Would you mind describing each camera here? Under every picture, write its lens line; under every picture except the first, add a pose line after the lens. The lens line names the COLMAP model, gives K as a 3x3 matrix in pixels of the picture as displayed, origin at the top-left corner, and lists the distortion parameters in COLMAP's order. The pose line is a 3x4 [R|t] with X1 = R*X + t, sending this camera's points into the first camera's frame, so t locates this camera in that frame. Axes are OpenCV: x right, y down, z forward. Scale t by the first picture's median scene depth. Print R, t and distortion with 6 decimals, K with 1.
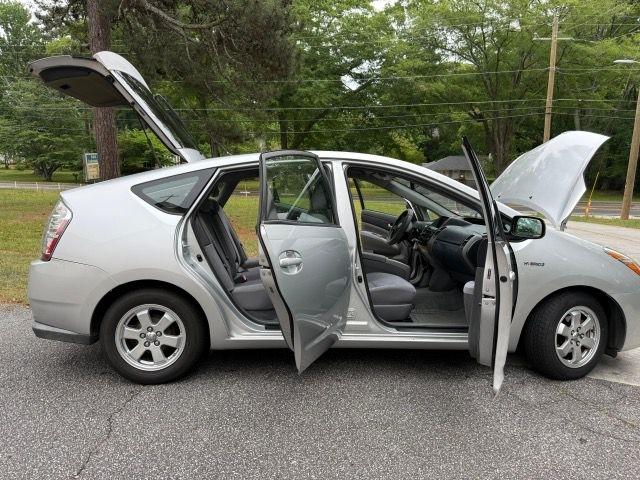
lens RADIAL K [[442.9, 0, 325.6], [0, 442.9, 244.6], [0, 0, 1]] dist [0.013518, -0.022519]
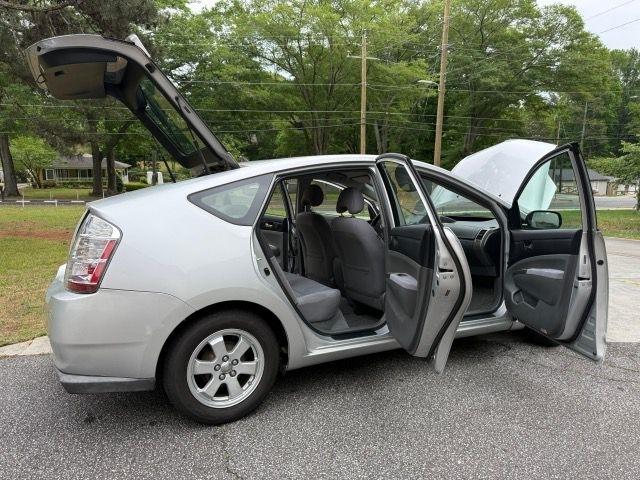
lens RADIAL K [[440.3, 0, 320.0], [0, 440.3, 240.0], [0, 0, 1]] dist [0.027546, -0.043926]
pose [[0.925334, -0.065430, 0.373464, -0.465457], [0.072777, 0.997333, -0.005589, -0.019730], [-0.372102, 0.032351, 0.927628, 0.107446]]
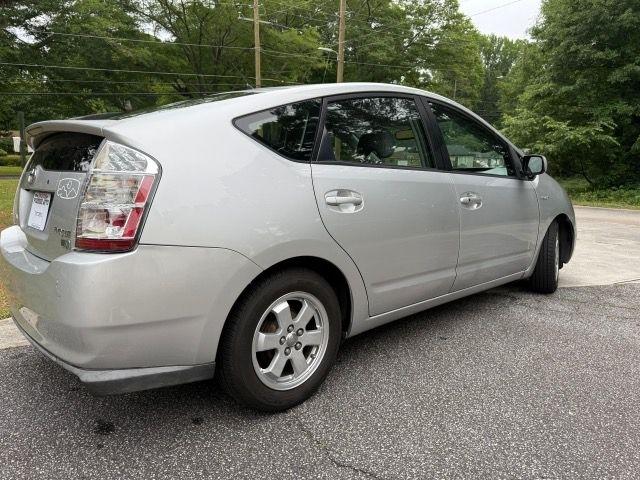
lens RADIAL K [[442.9, 0, 325.6], [0, 442.9, 244.6], [0, 0, 1]] dist [0.013518, -0.022519]
pose [[0.797179, -0.131638, 0.589217, -0.650157], [0.101302, 0.991269, 0.084404, 0.006394], [-0.595184, -0.007597, 0.803554, 0.360707]]
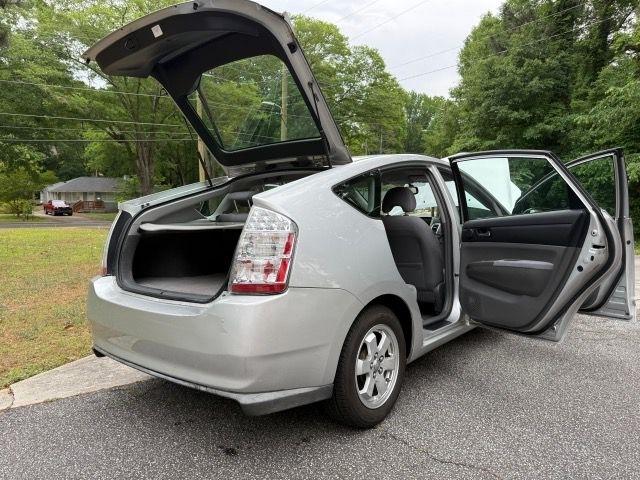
lens RADIAL K [[442.0, 0, 321.2], [0, 442.0, 242.3], [0, 0, 1]] dist [0.016386, -0.029176]
pose [[0.706481, -0.079851, 0.703213, -0.909257], [0.117987, 0.992998, -0.005778, -0.025568], [-0.697828, 0.087052, 0.710956, 0.403243]]
